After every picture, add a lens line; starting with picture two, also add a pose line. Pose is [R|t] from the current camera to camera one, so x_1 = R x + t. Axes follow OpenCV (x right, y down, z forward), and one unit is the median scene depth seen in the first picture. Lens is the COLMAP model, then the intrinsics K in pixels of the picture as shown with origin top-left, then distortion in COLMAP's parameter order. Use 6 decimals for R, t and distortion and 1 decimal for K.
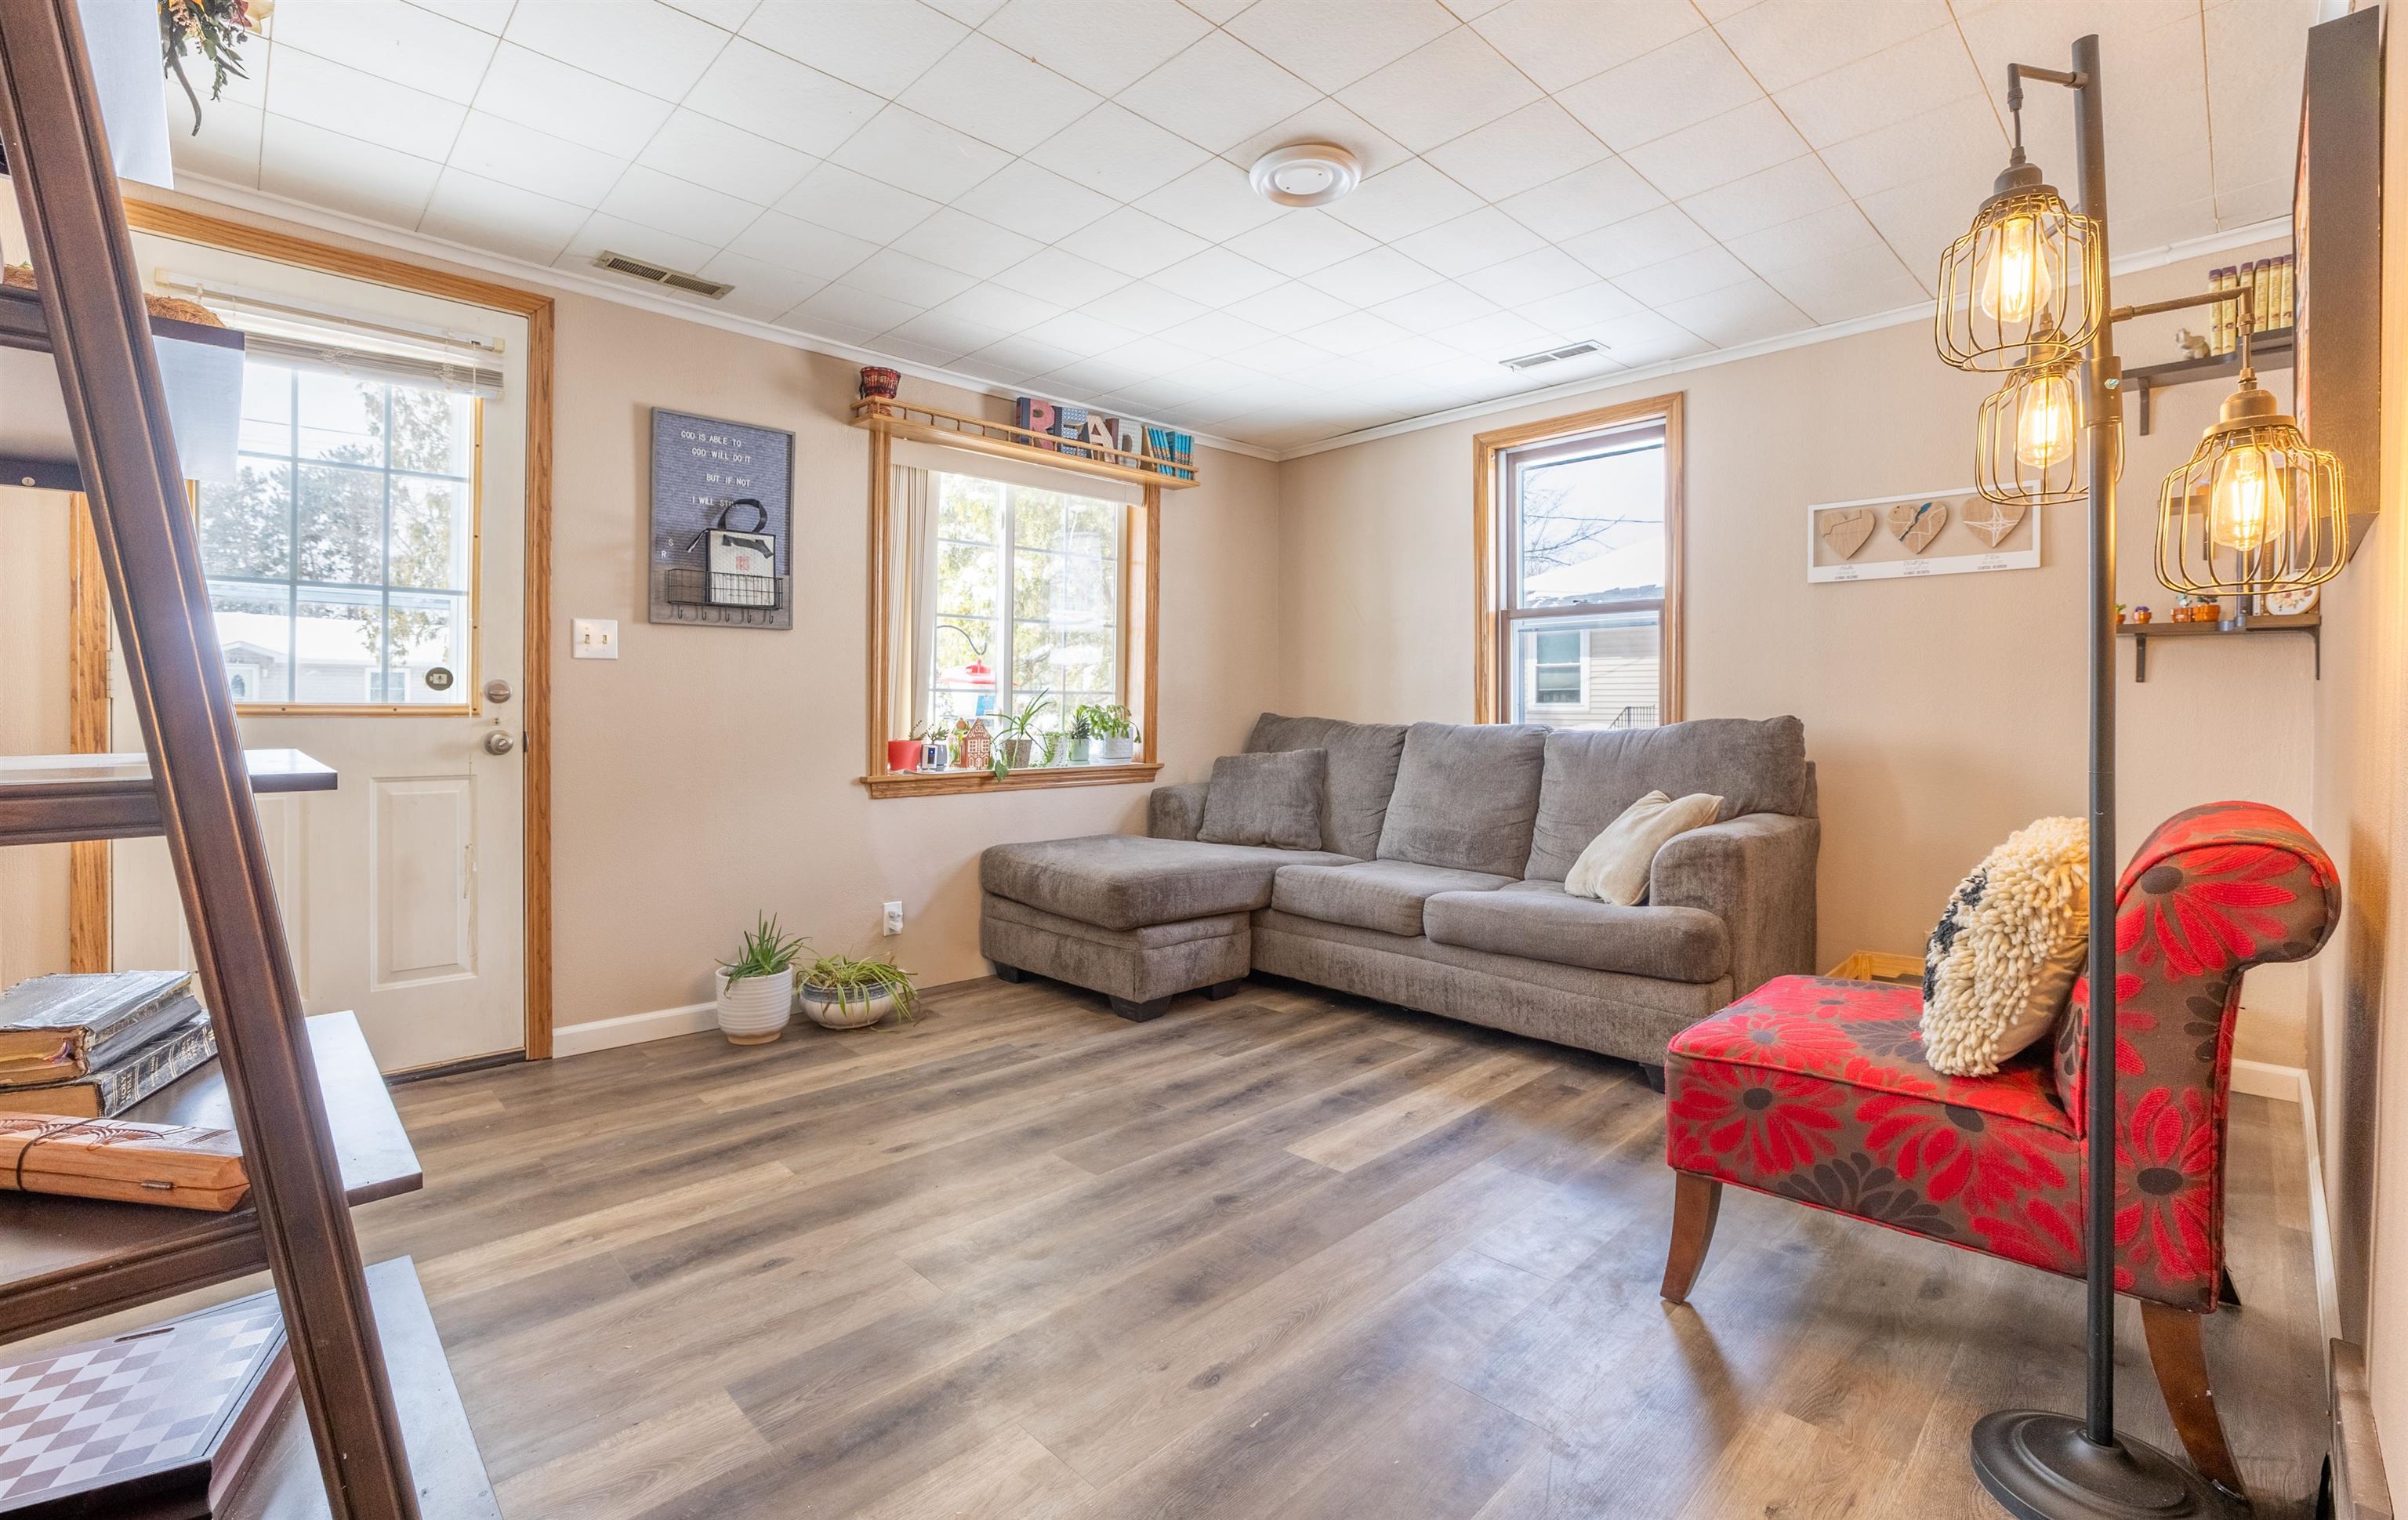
lens RADIAL K [[1052.0, 0, 1229.7], [0, 1052.0, 721.6], [0, 0, 1]] dist [-0.005353, 0.000304]
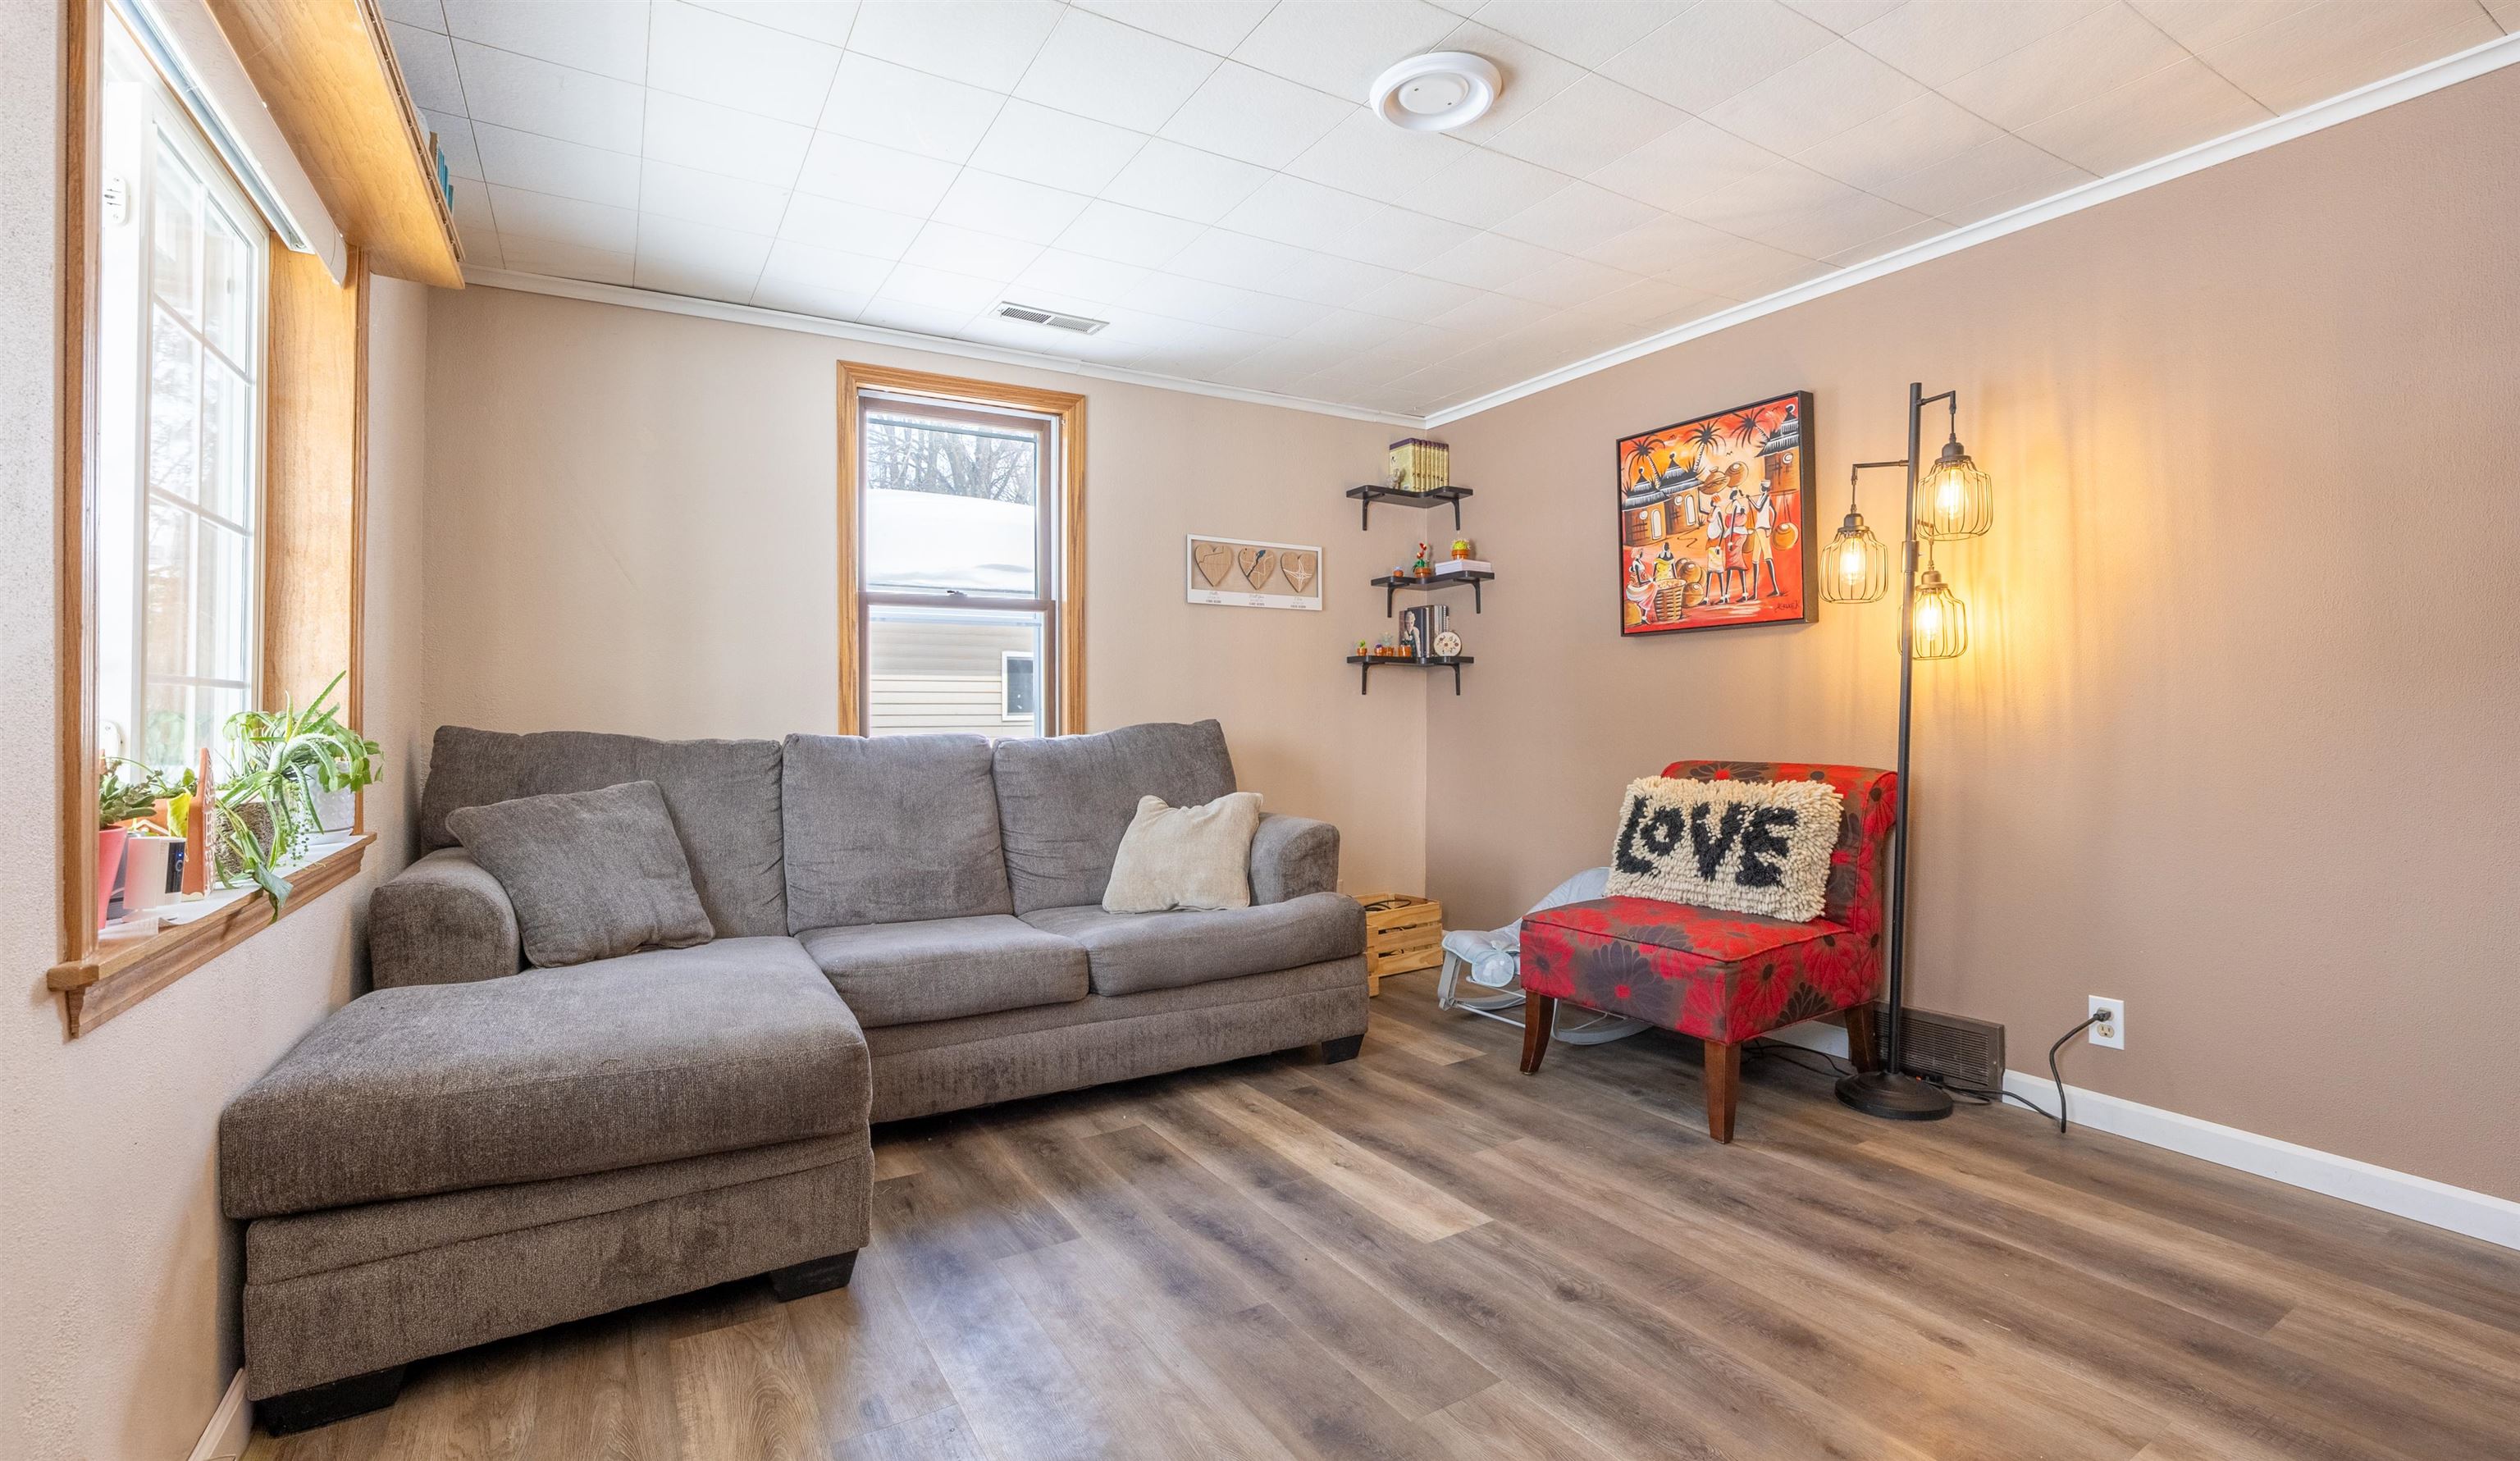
lens RADIAL K [[1082.0, 0, 1249.3], [0, 1082.0, 716.6], [0, 0, 1]] dist [-0.014621, 0.000309]
pose [[0.257072, -0.007154, 0.966366, -0.649140], [0.017028, 0.999851, 0.002872, -0.011925], [-0.966242, 0.015717, 0.257156, 0.731849]]
